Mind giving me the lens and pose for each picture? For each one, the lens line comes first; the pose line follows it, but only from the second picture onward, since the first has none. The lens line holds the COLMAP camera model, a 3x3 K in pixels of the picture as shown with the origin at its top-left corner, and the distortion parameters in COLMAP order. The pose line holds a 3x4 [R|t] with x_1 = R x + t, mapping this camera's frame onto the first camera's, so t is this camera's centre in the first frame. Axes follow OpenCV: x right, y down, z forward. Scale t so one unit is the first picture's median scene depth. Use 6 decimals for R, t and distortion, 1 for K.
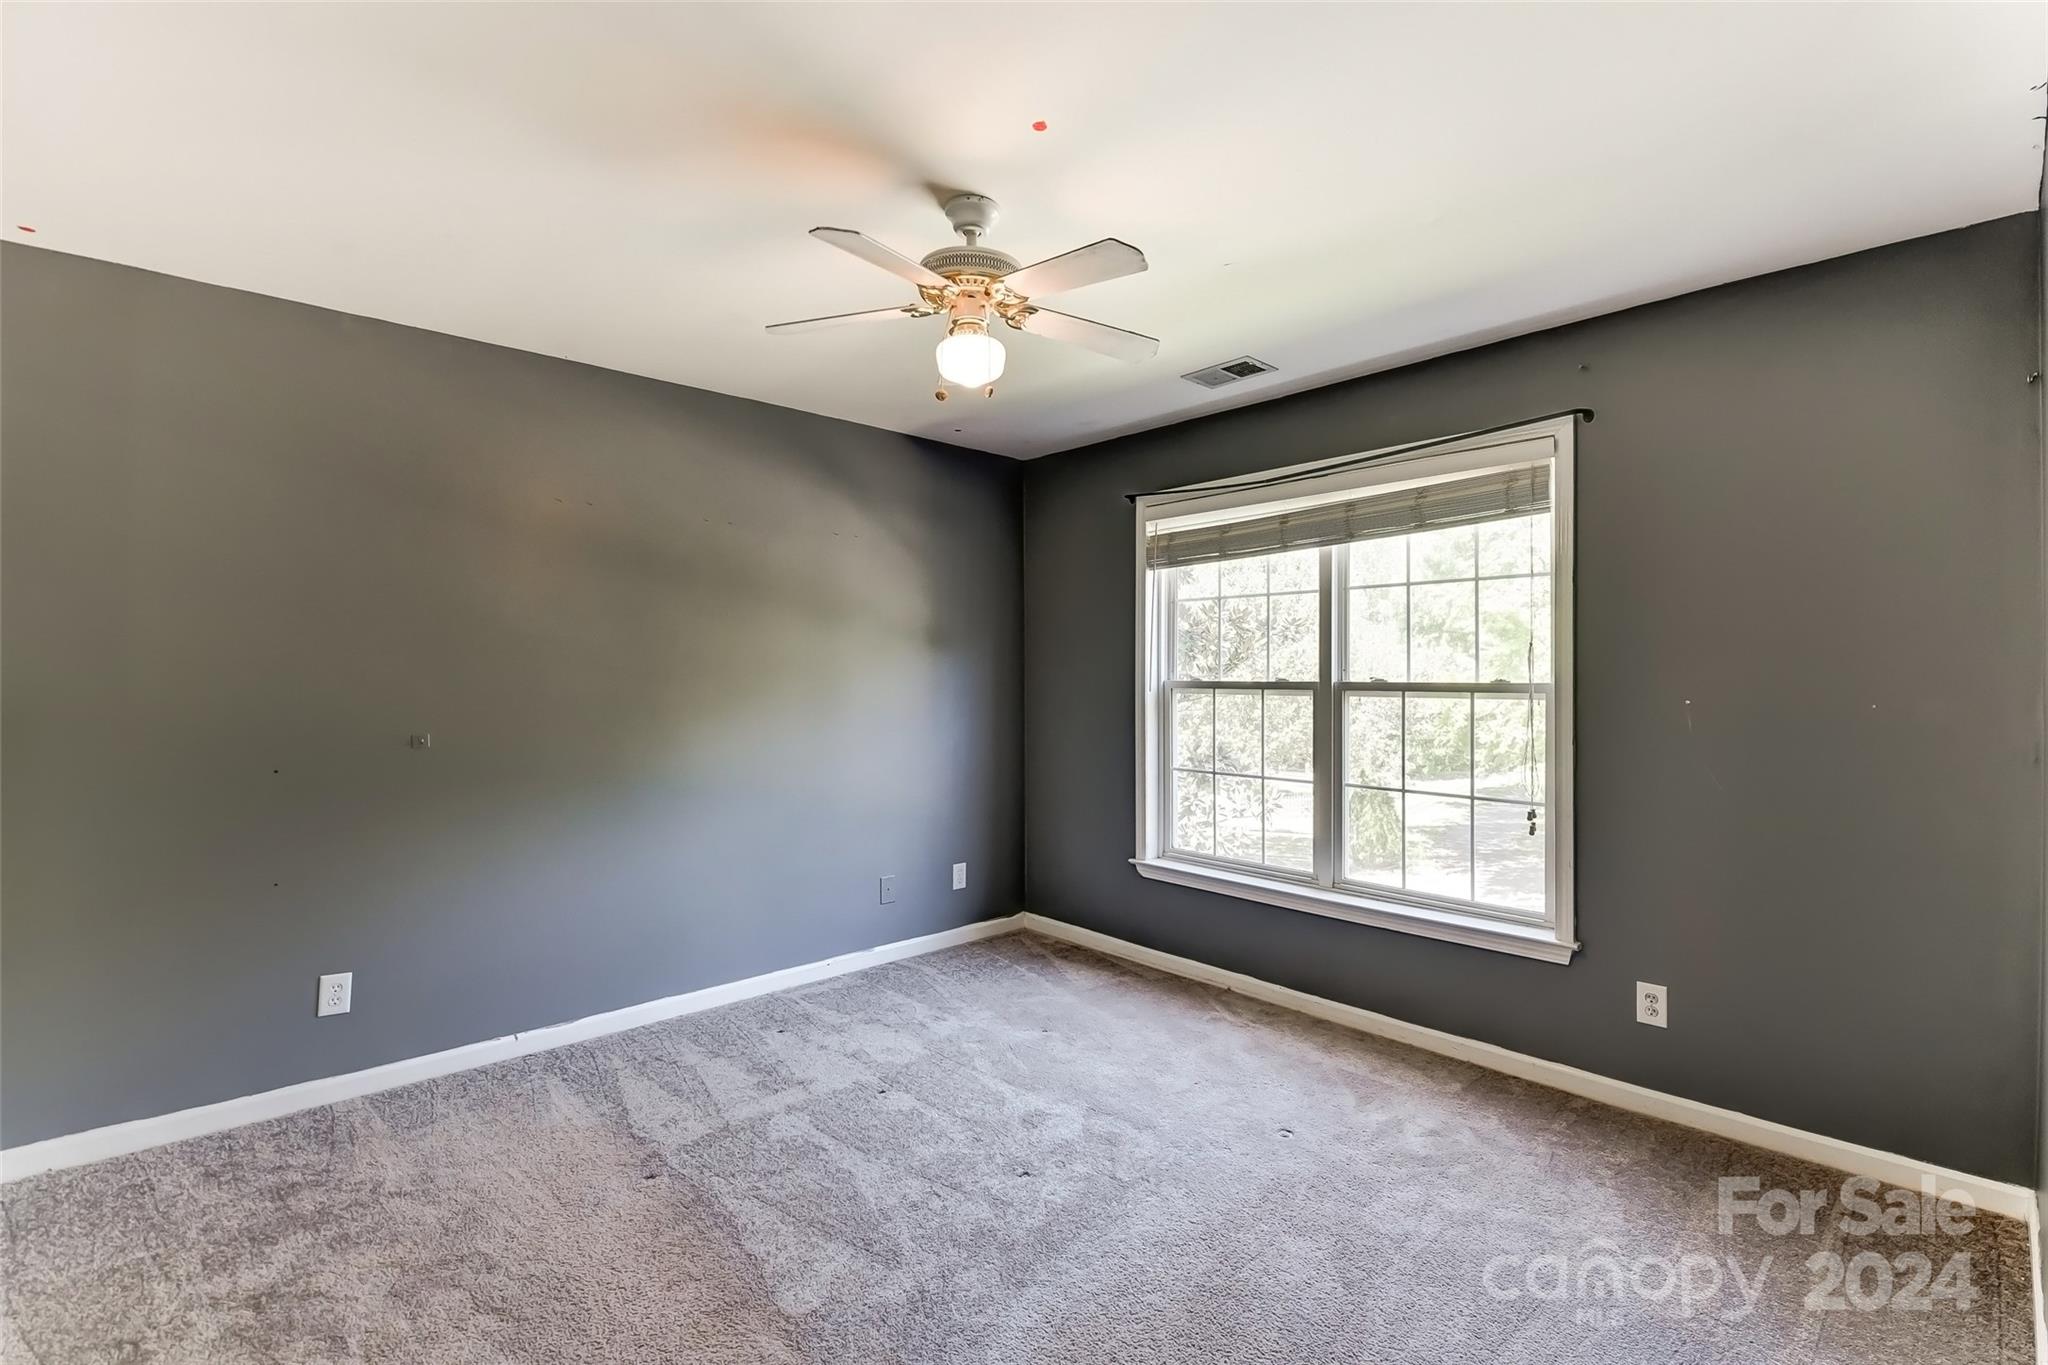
lens RADIAL K [[878.2, 0, 1024.0], [0, 878.2, 682.5], [0, 0, 1]] dist [-0.002254, -0.000526]
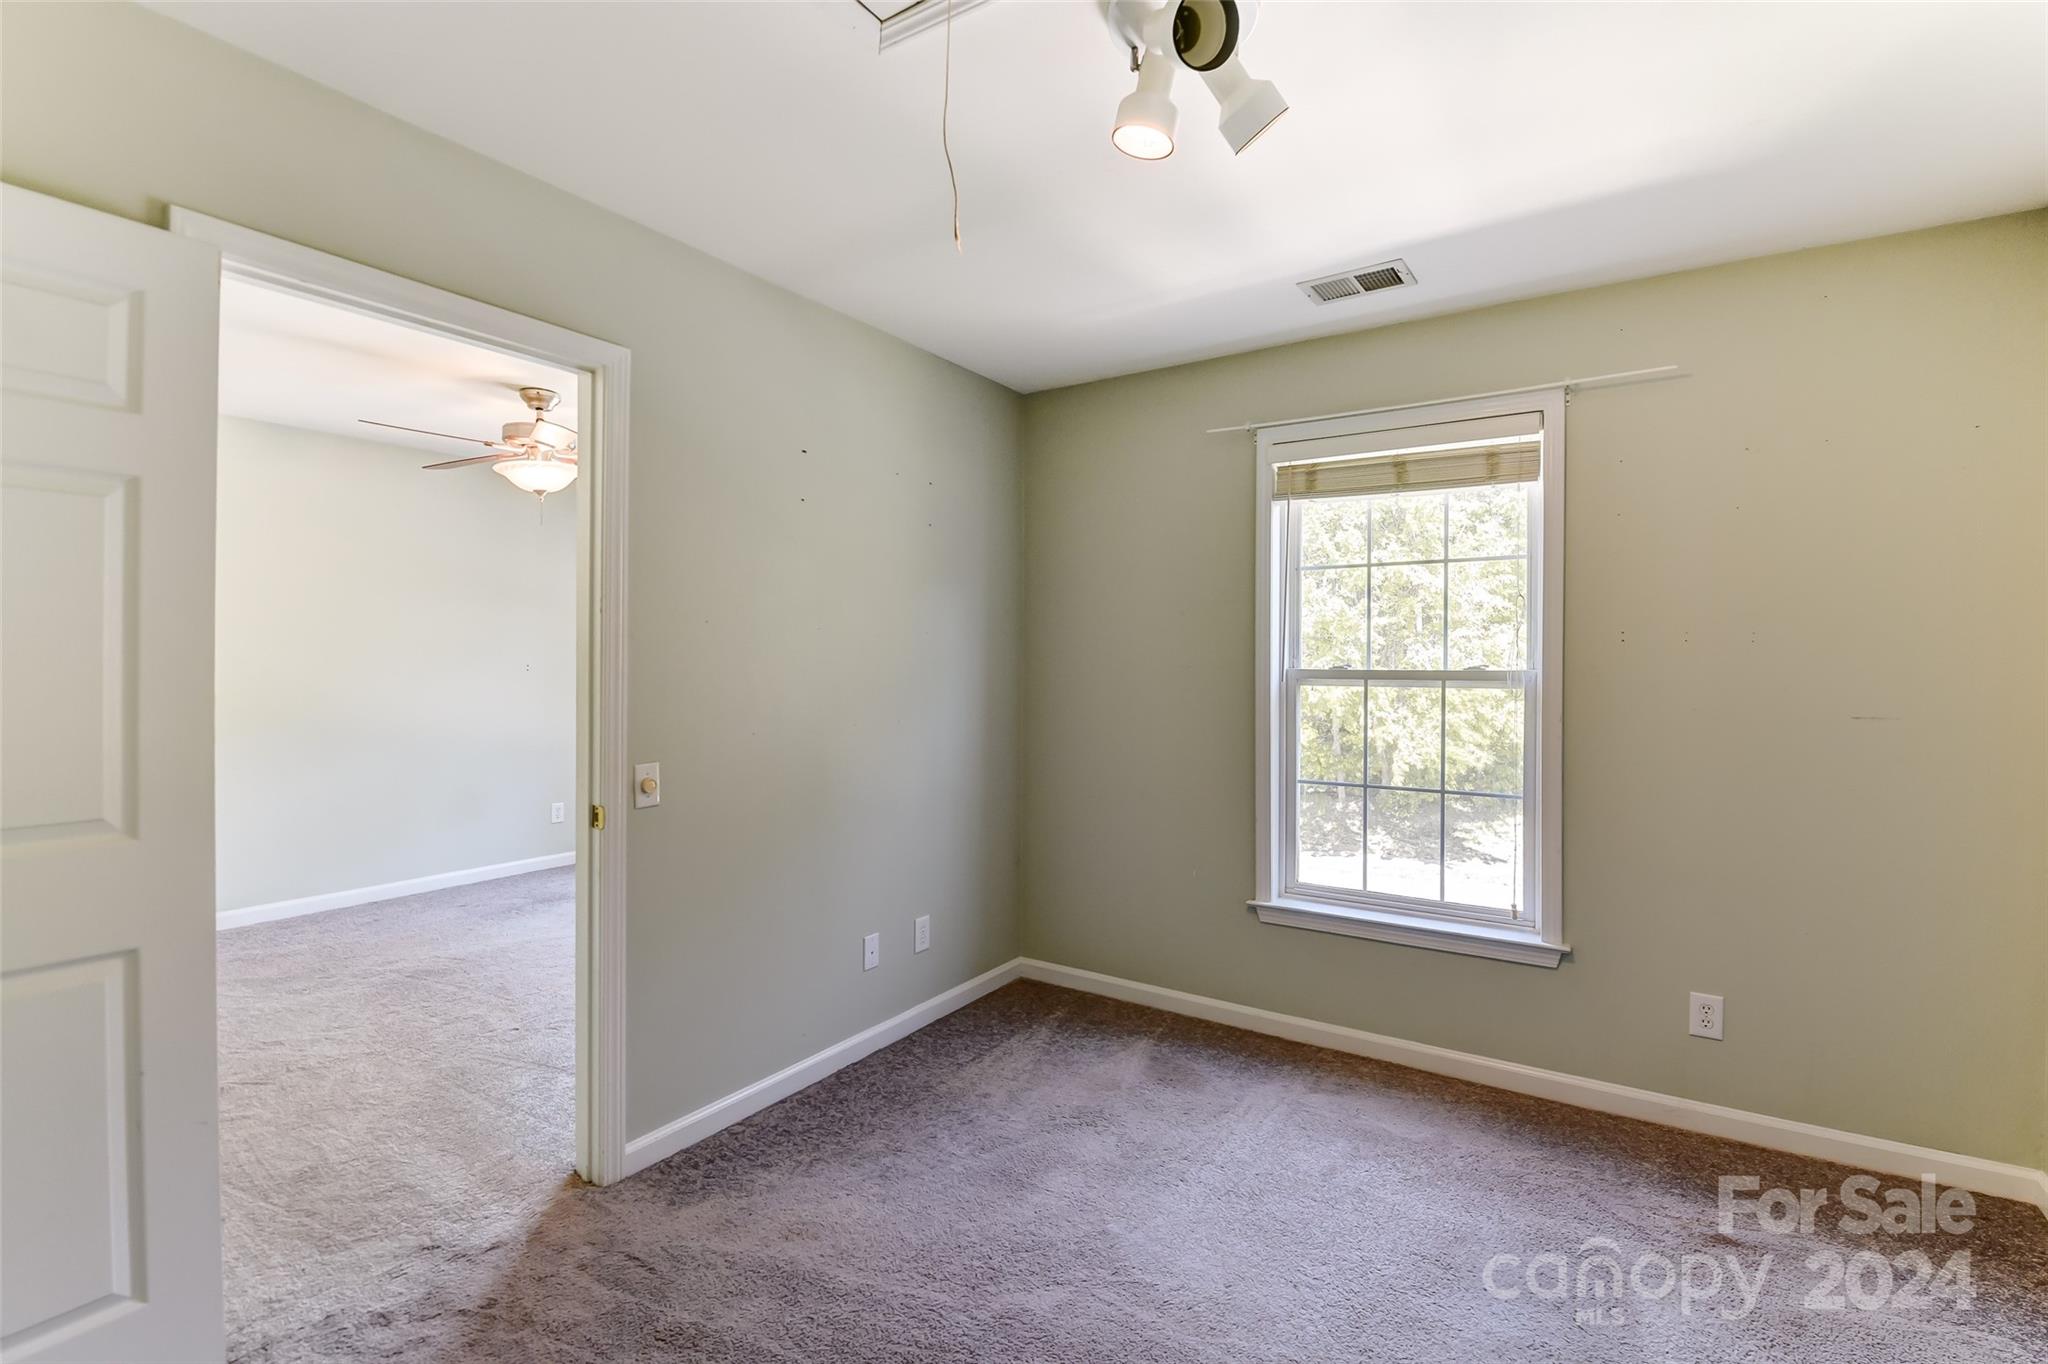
lens RADIAL K [[900.3, 0, 1021.2], [0, 900.3, 664.4], [0, 0, 1]] dist [-0.002572, -0.000879]
pose [[0.975234, 0.002216, 0.221164, -0.163921], [-0.001311, 0.999990, -0.004237, -0.001486], [-0.221171, 0.003842, 0.975227, 0.178295]]
